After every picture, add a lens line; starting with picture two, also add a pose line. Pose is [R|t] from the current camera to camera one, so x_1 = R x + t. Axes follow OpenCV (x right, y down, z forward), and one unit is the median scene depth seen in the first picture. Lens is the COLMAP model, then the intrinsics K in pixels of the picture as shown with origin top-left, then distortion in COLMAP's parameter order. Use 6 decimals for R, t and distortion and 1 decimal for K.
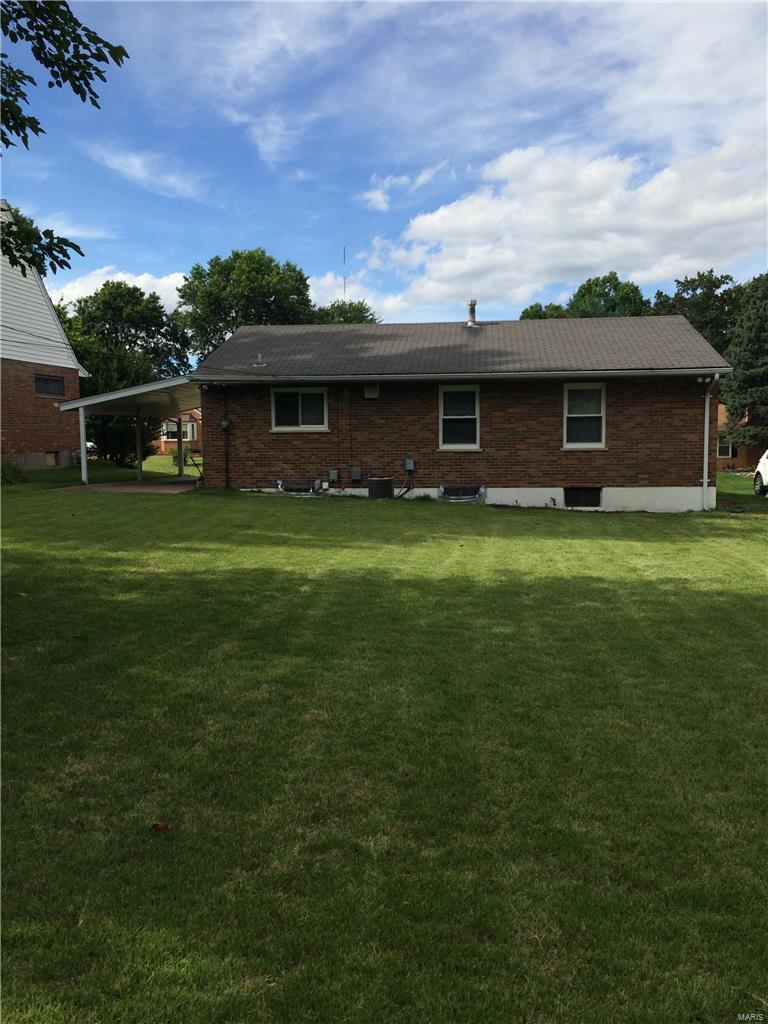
lens RADIAL K [[875.4, 0, 382.5], [0, 875.4, 526.6], [0, 0, 1]] dist [0.042265, -0.005398]
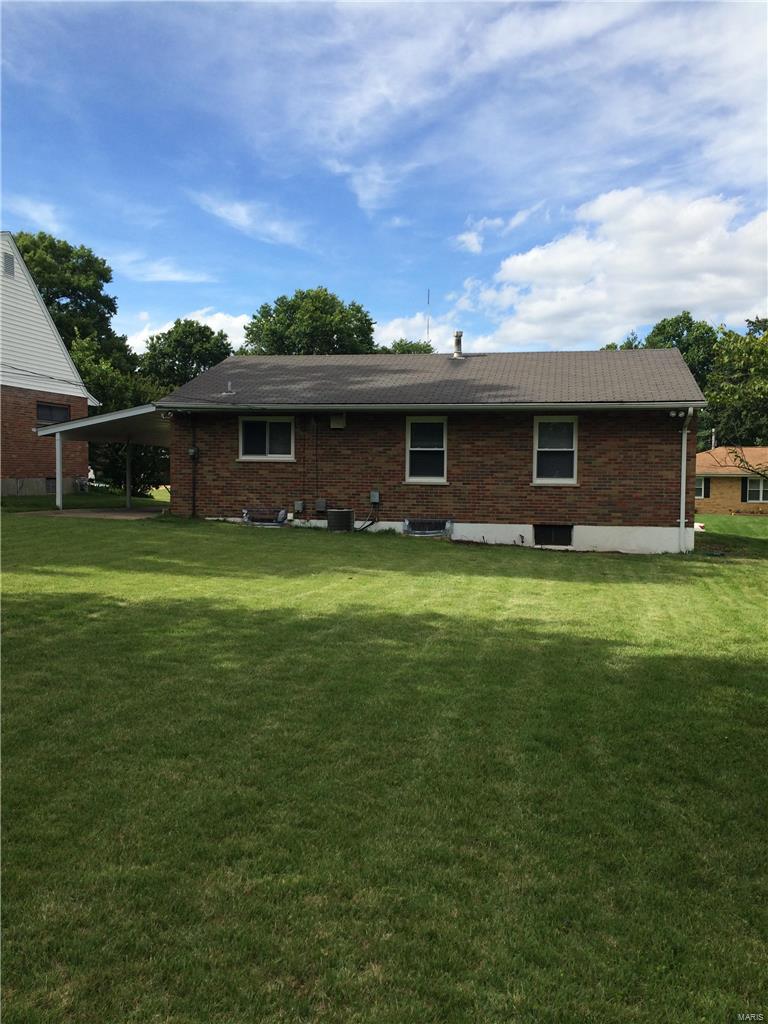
lens RADIAL K [[877.7, 0, 387.9], [0, 877.7, 507.1], [0, 0, 1]] dist [0.080848, -0.105502]
pose [[0.995252, 0.024323, -0.094249, 0.128807], [-0.030530, 0.997419, -0.064994, 0.003199], [0.092425, 0.067563, 0.993425, 0.033930]]
